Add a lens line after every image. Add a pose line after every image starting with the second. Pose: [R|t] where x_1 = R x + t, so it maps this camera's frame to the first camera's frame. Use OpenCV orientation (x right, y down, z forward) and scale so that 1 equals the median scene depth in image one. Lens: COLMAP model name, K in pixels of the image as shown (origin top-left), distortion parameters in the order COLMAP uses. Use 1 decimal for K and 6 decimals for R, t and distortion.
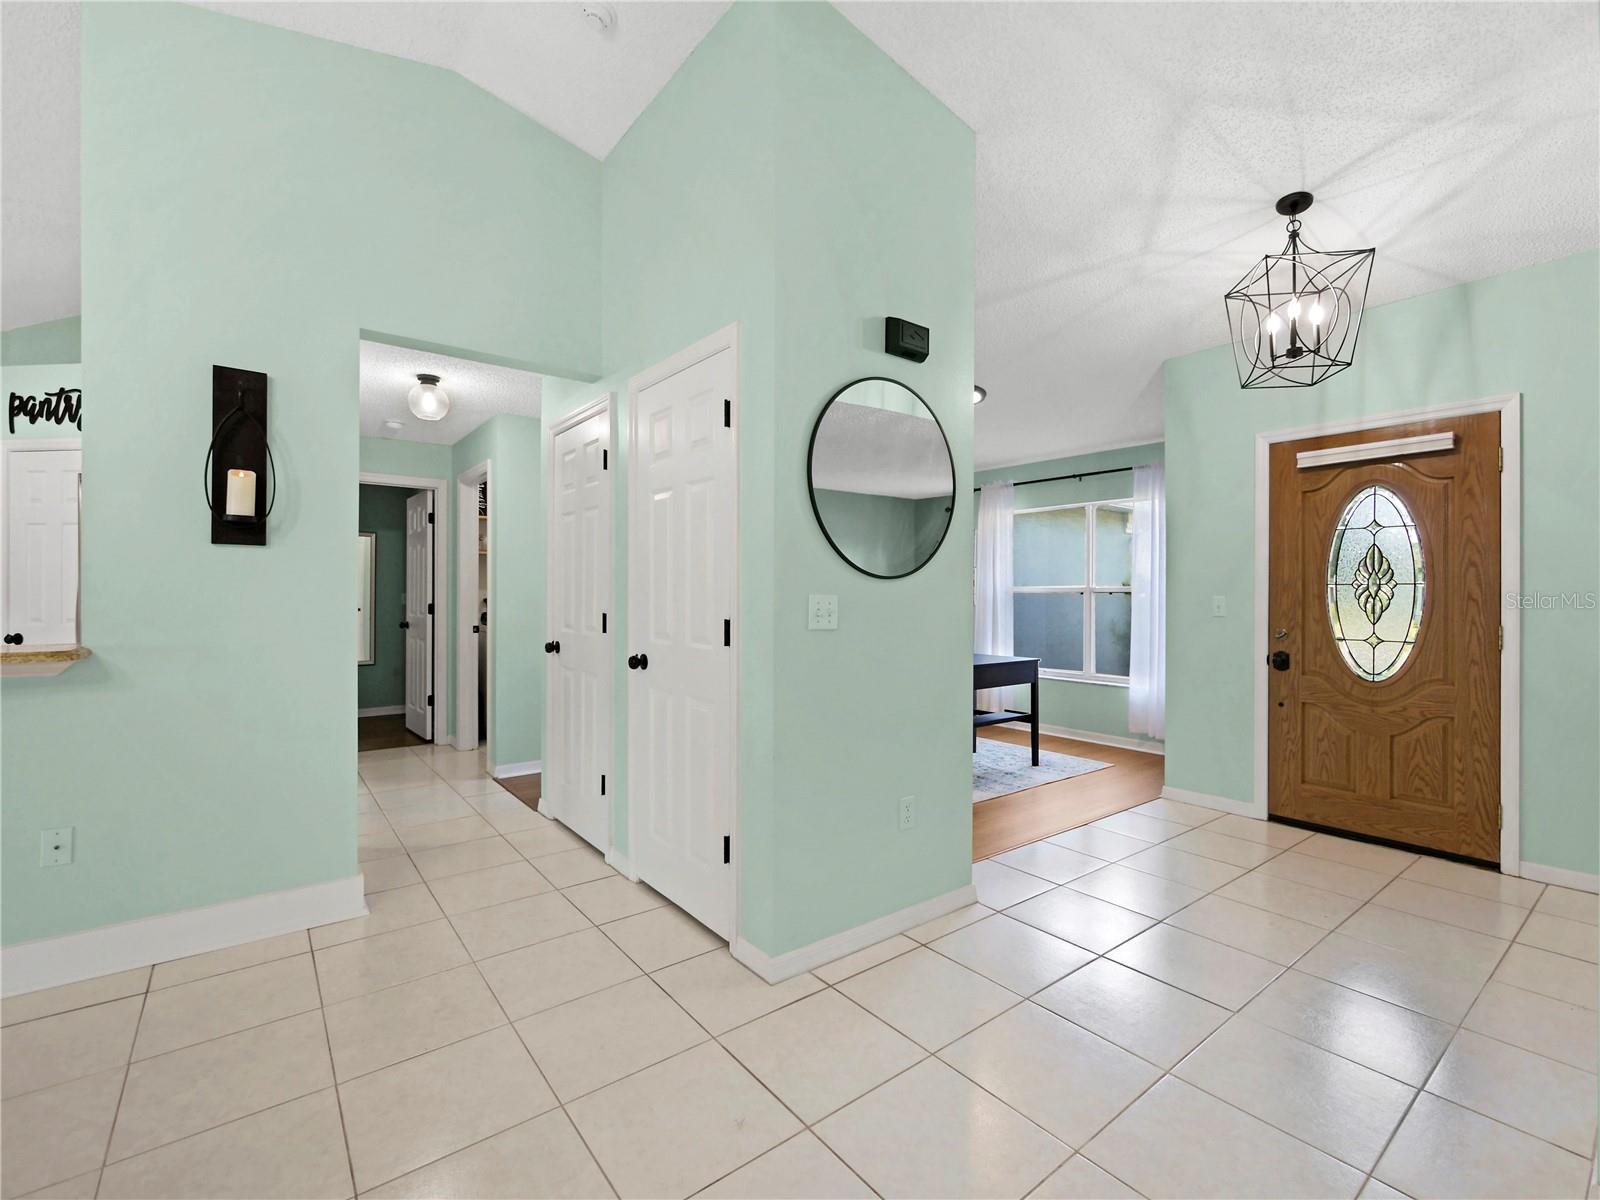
lens RADIAL K [[718.2, 0, 801.4], [0, 718.2, 599.2], [0, 0, 1]] dist [-0.010101, -0.000105]
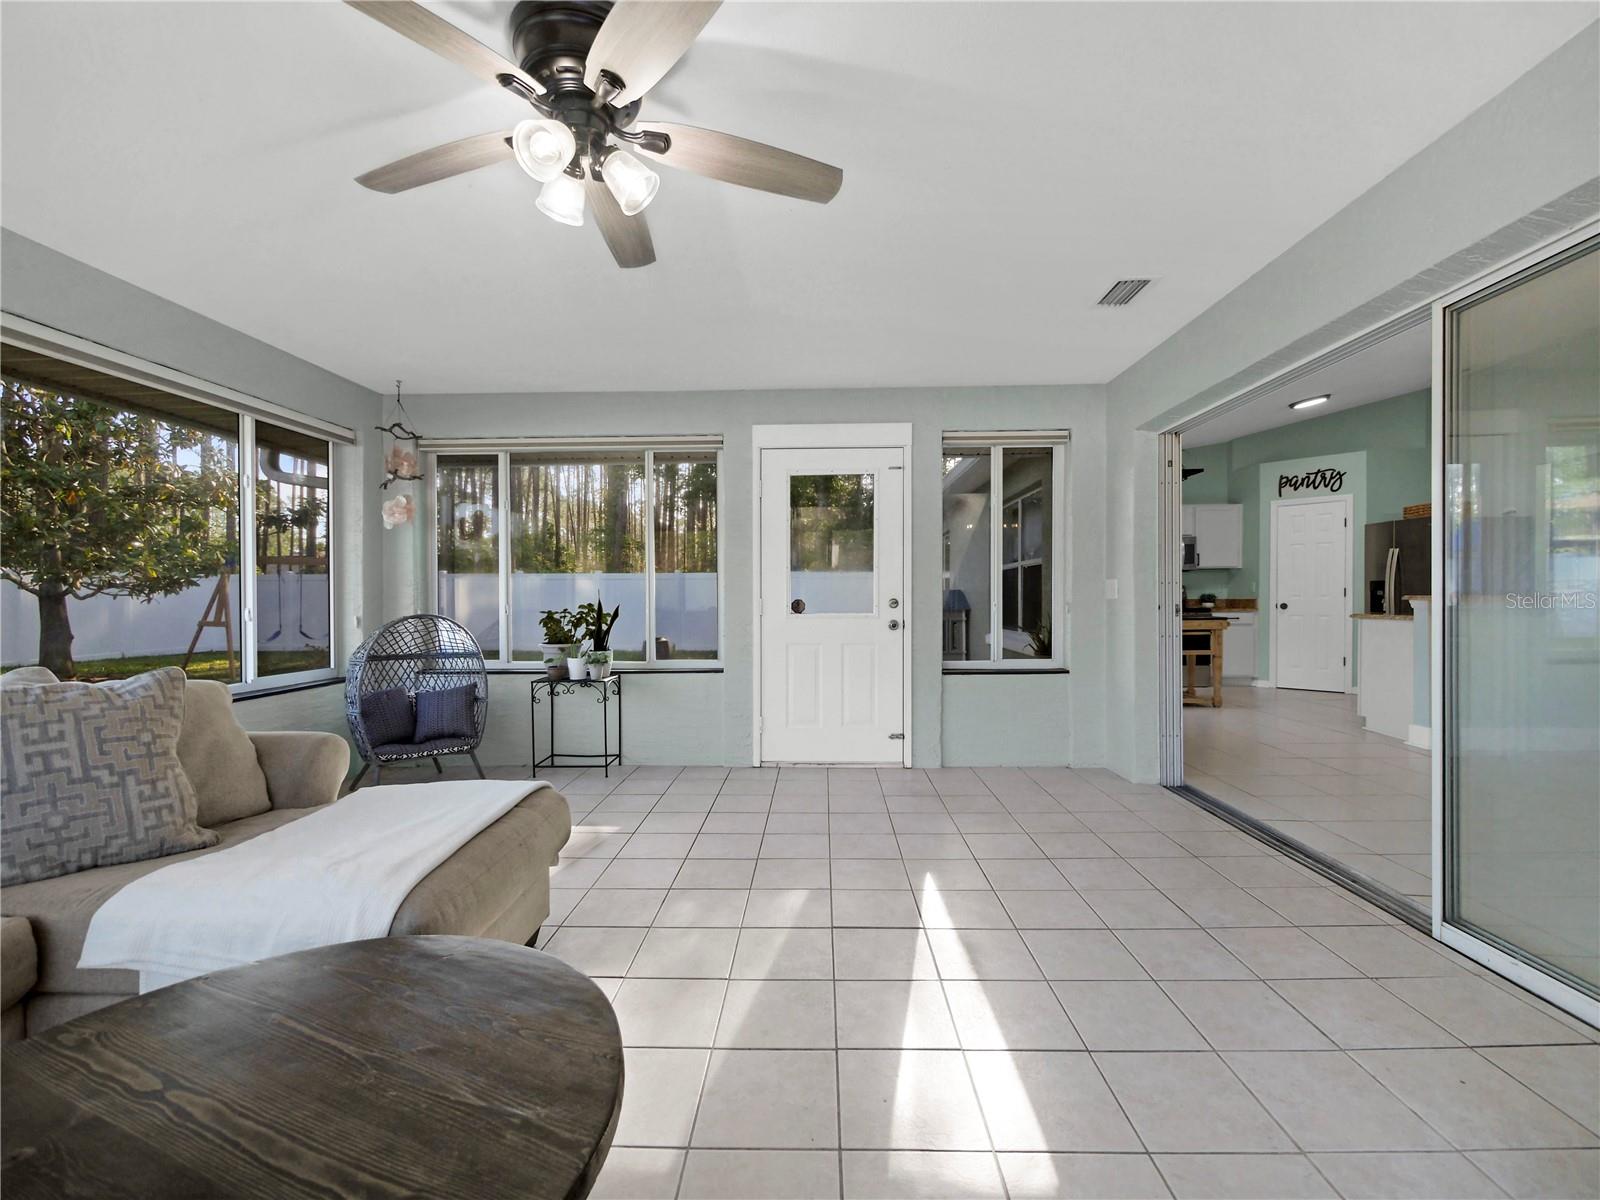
lens RADIAL K [[683.3, 0, 810.3], [0, 683.3, 609.7], [0, 0, 1]] dist [-0.006468, 0.000085]
pose [[0.764724, 0.001180, -0.644357, -1.009361], [0.007993, 0.999904, 0.011317, 0.039014], [0.644308, -0.013805, 0.764641, -1.329913]]
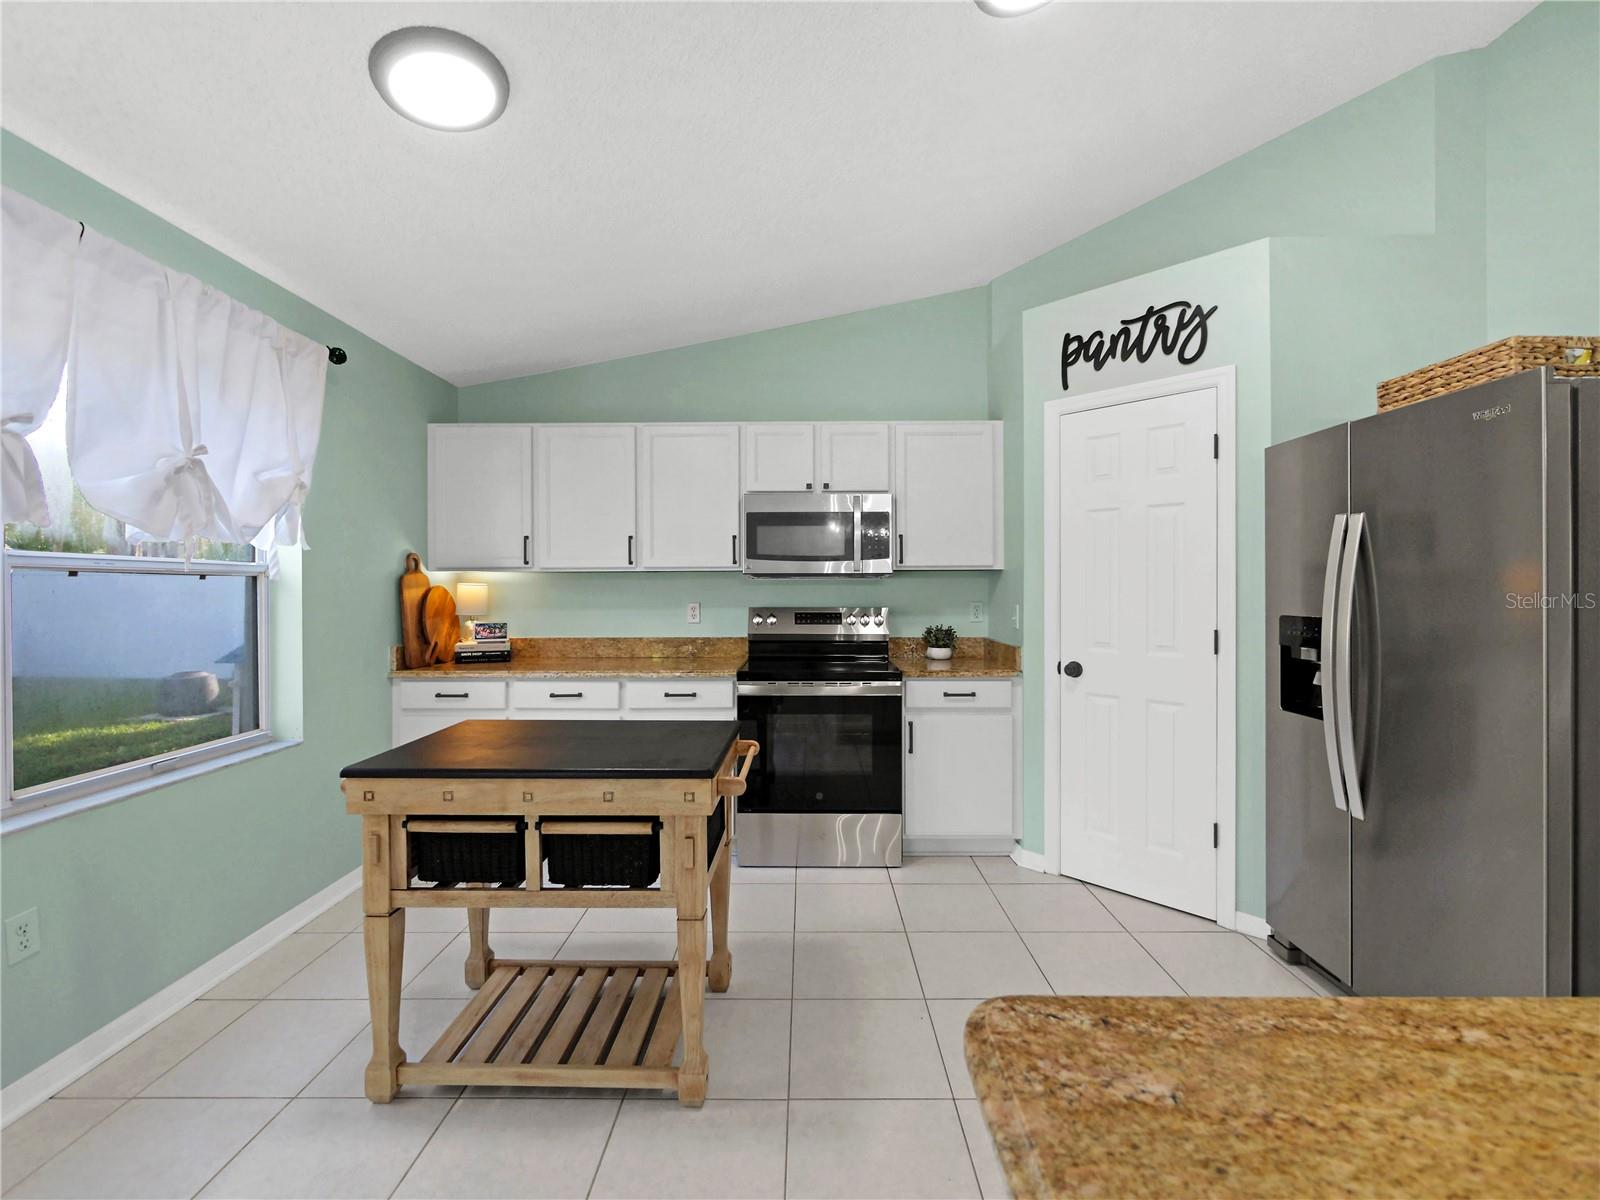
lens RADIAL K [[683.3, 0, 807.7], [0, 683.3, 585.9], [0, 0, 1]] dist [-0.006468, 0.000085]
pose [[0.785961, -0.007042, -0.618235, -0.992160], [0.001661, 0.999956, -0.009279, -0.026497], [0.618273, 0.006266, 0.785938, 0.311052]]
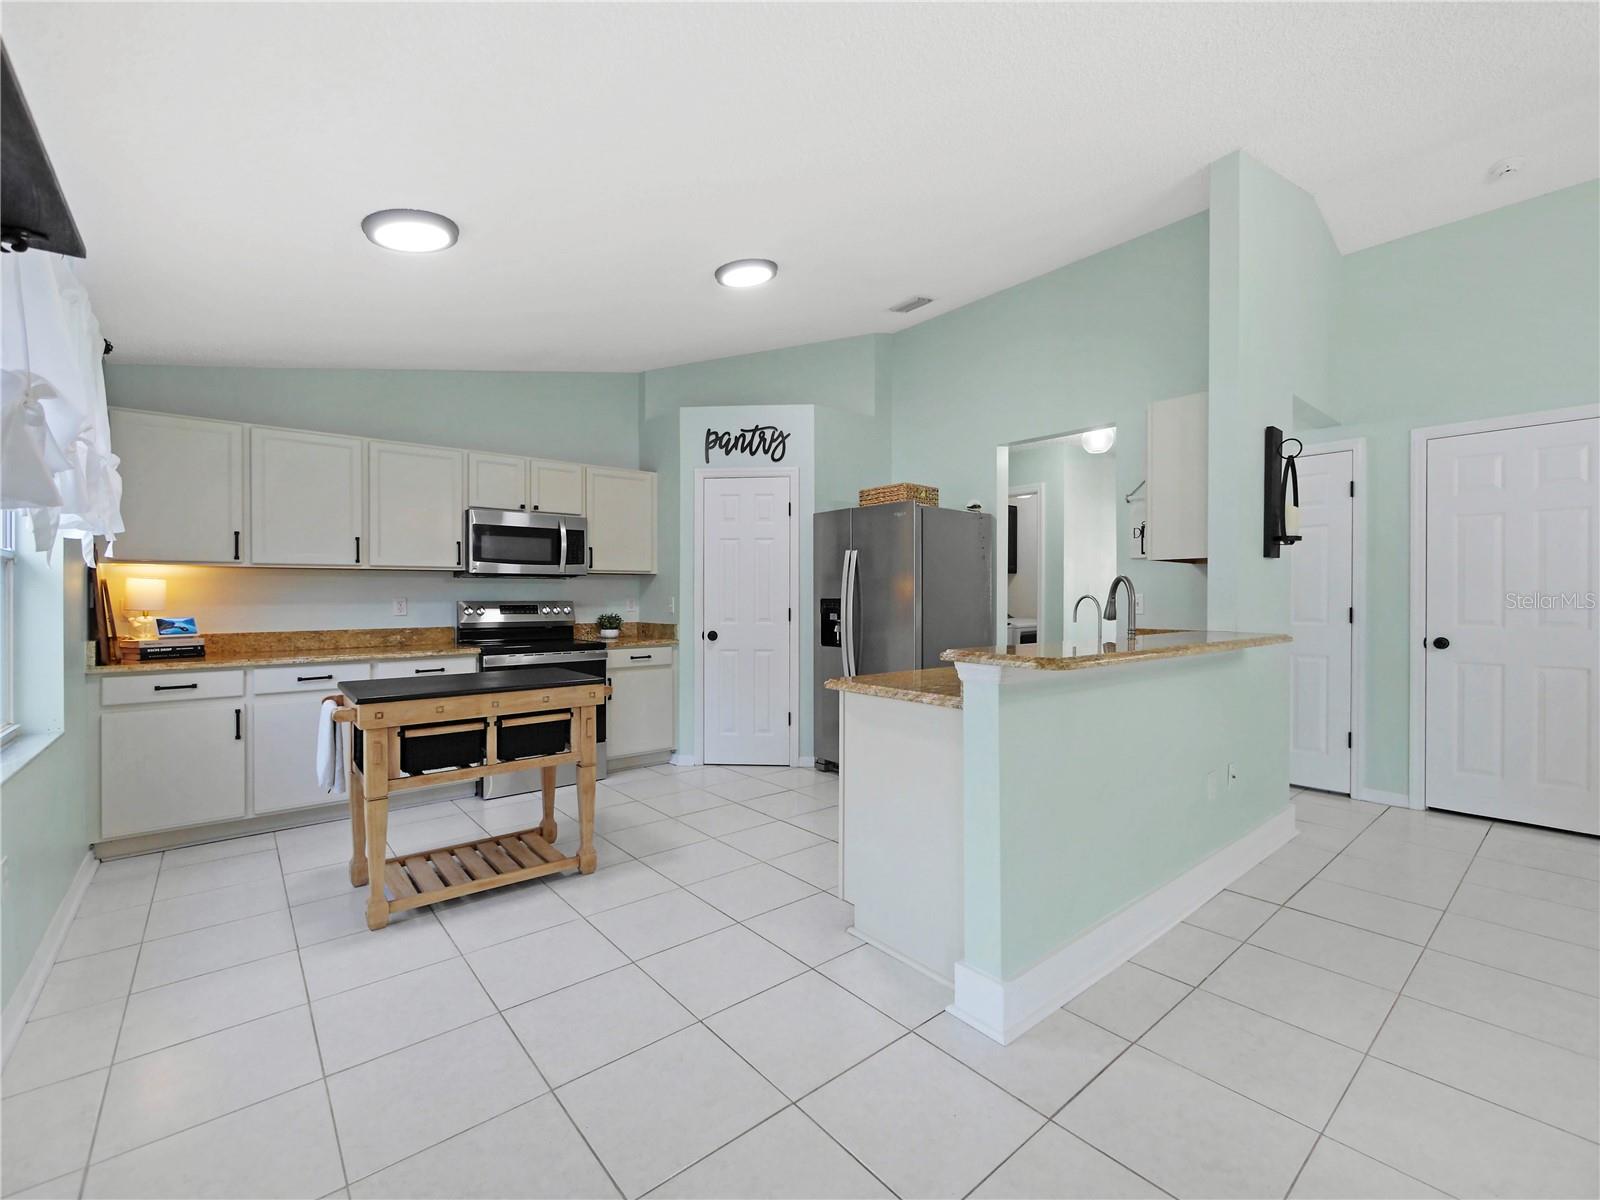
lens RADIAL K [[683.3, 0, 813.0], [0, 683.3, 598.6], [0, 0, 1]] dist [-0.006468, 0.000085]
pose [[0.999295, -0.006412, 0.037002, -1.096358], [0.006503, 0.999976, -0.002332, -0.002789], [-0.036987, 0.002571, 0.999312, -0.169728]]
